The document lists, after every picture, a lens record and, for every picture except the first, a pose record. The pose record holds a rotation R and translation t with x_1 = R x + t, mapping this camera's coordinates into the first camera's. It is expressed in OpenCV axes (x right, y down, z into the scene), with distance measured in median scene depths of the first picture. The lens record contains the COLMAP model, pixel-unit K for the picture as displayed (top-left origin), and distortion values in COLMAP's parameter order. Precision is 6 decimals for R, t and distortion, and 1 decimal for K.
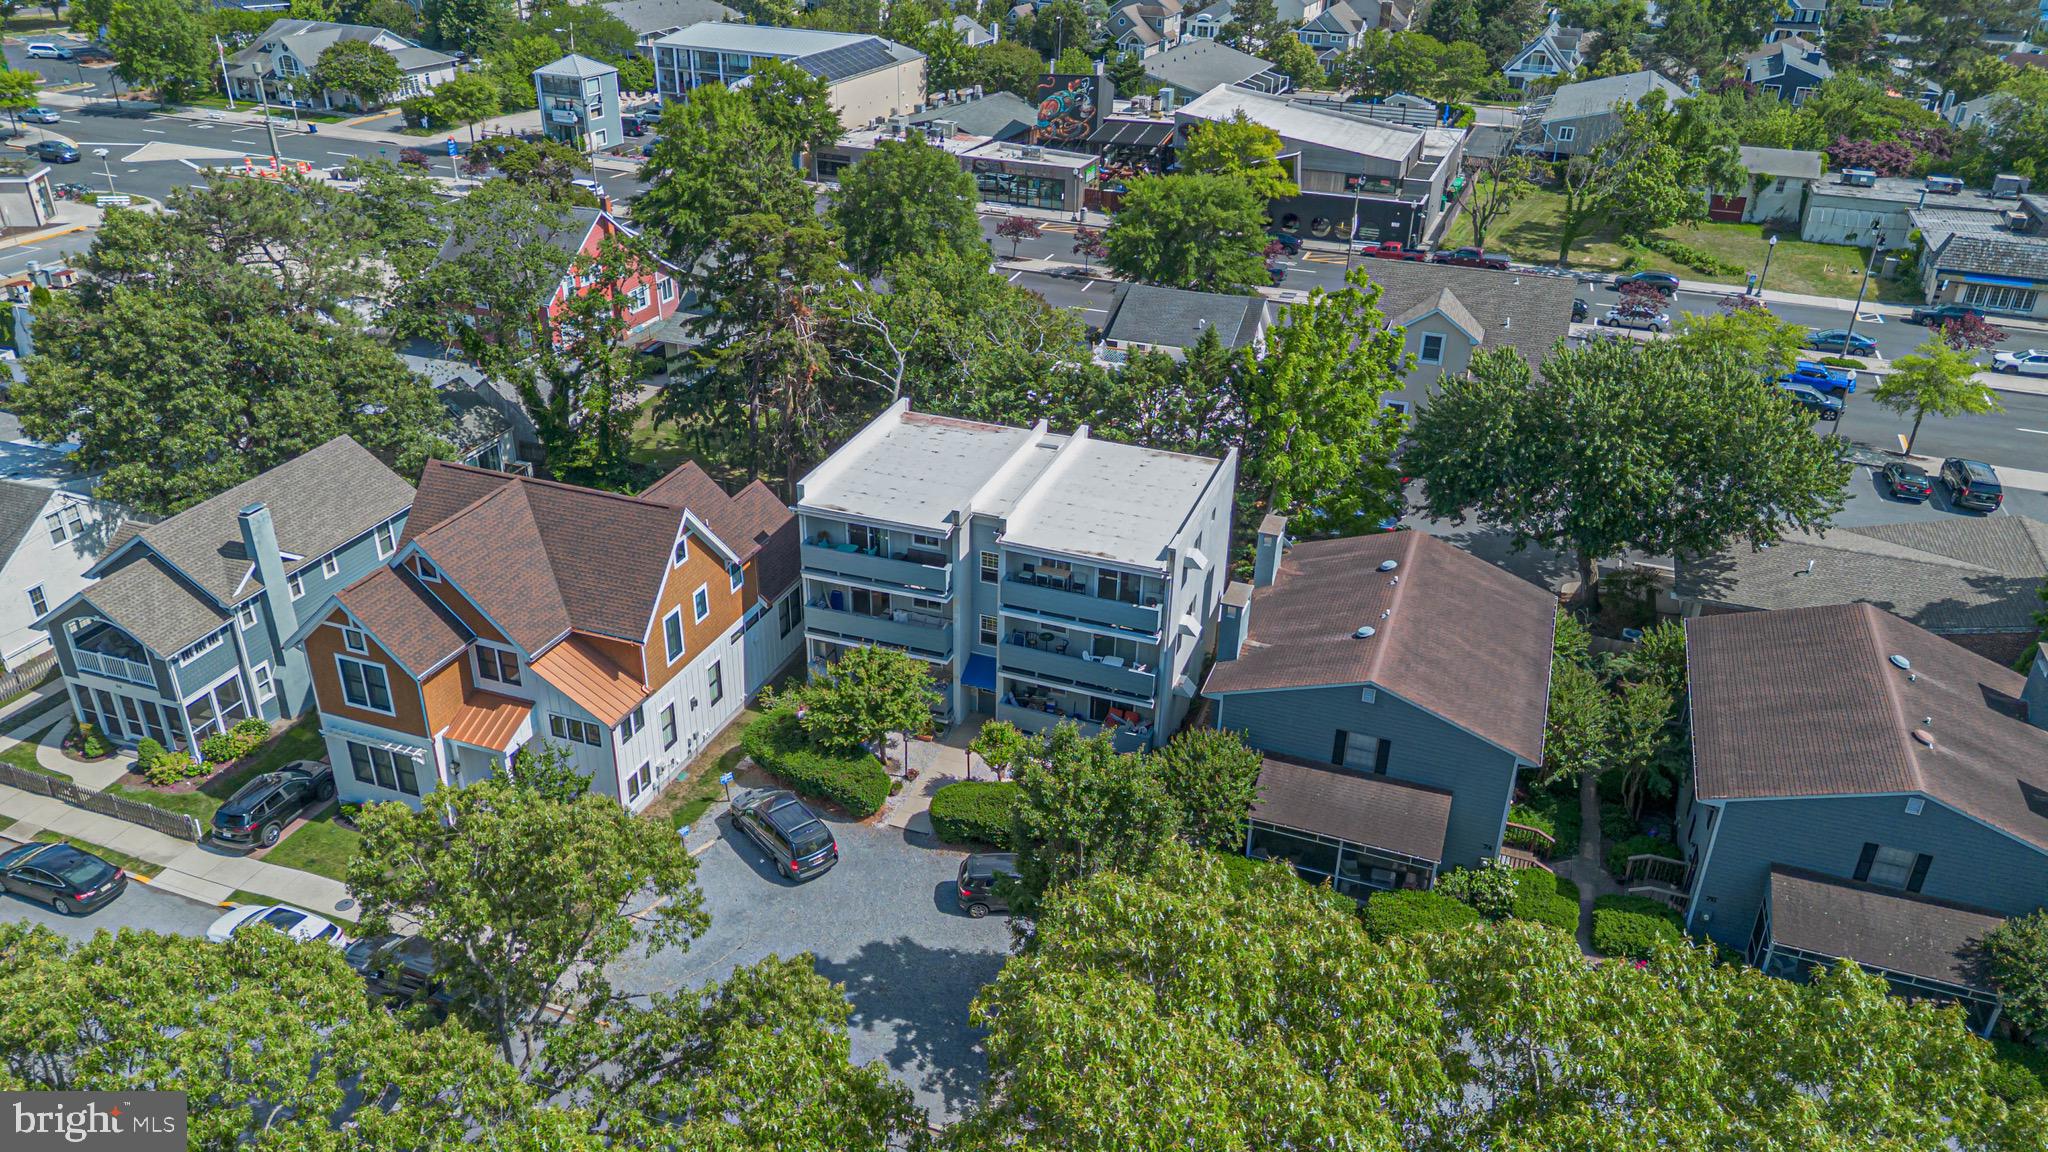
lens RADIAL K [[1443.3, 0, 1027.7], [0, 1443.3, 577.7], [0, 0, 1]] dist [0.072865, -0.065867]
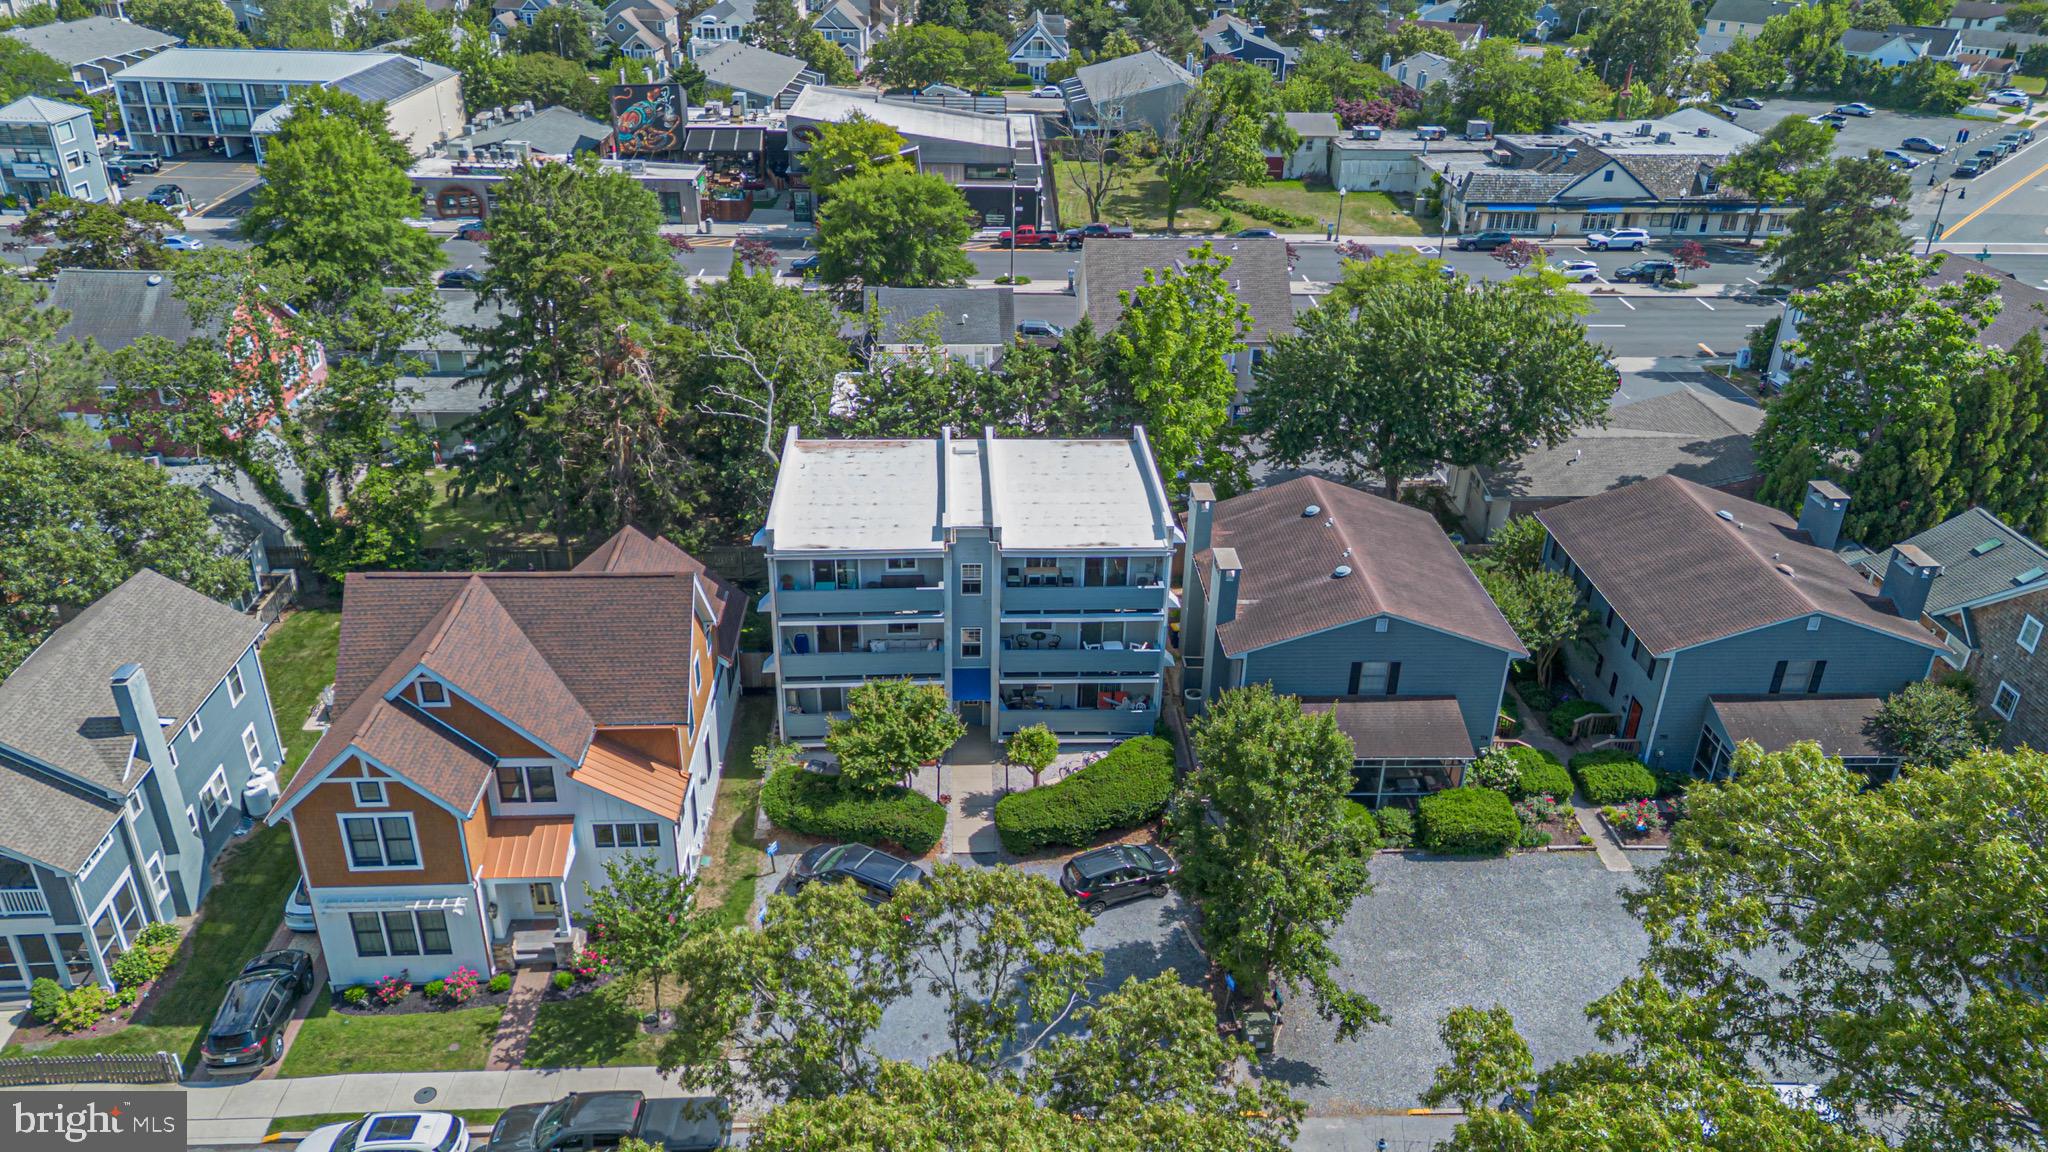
lens RADIAL K [[1439.8, 0, 1028.2], [0, 1439.8, 574.7], [0, 0, 1]] dist [0.071680, -0.057647]
pose [[0.921578, -0.181638, 0.343076, -0.303105], [0.181202, 0.982871, 0.033621, -0.033260], [-0.343306, 0.031182, 0.938706, 0.050150]]
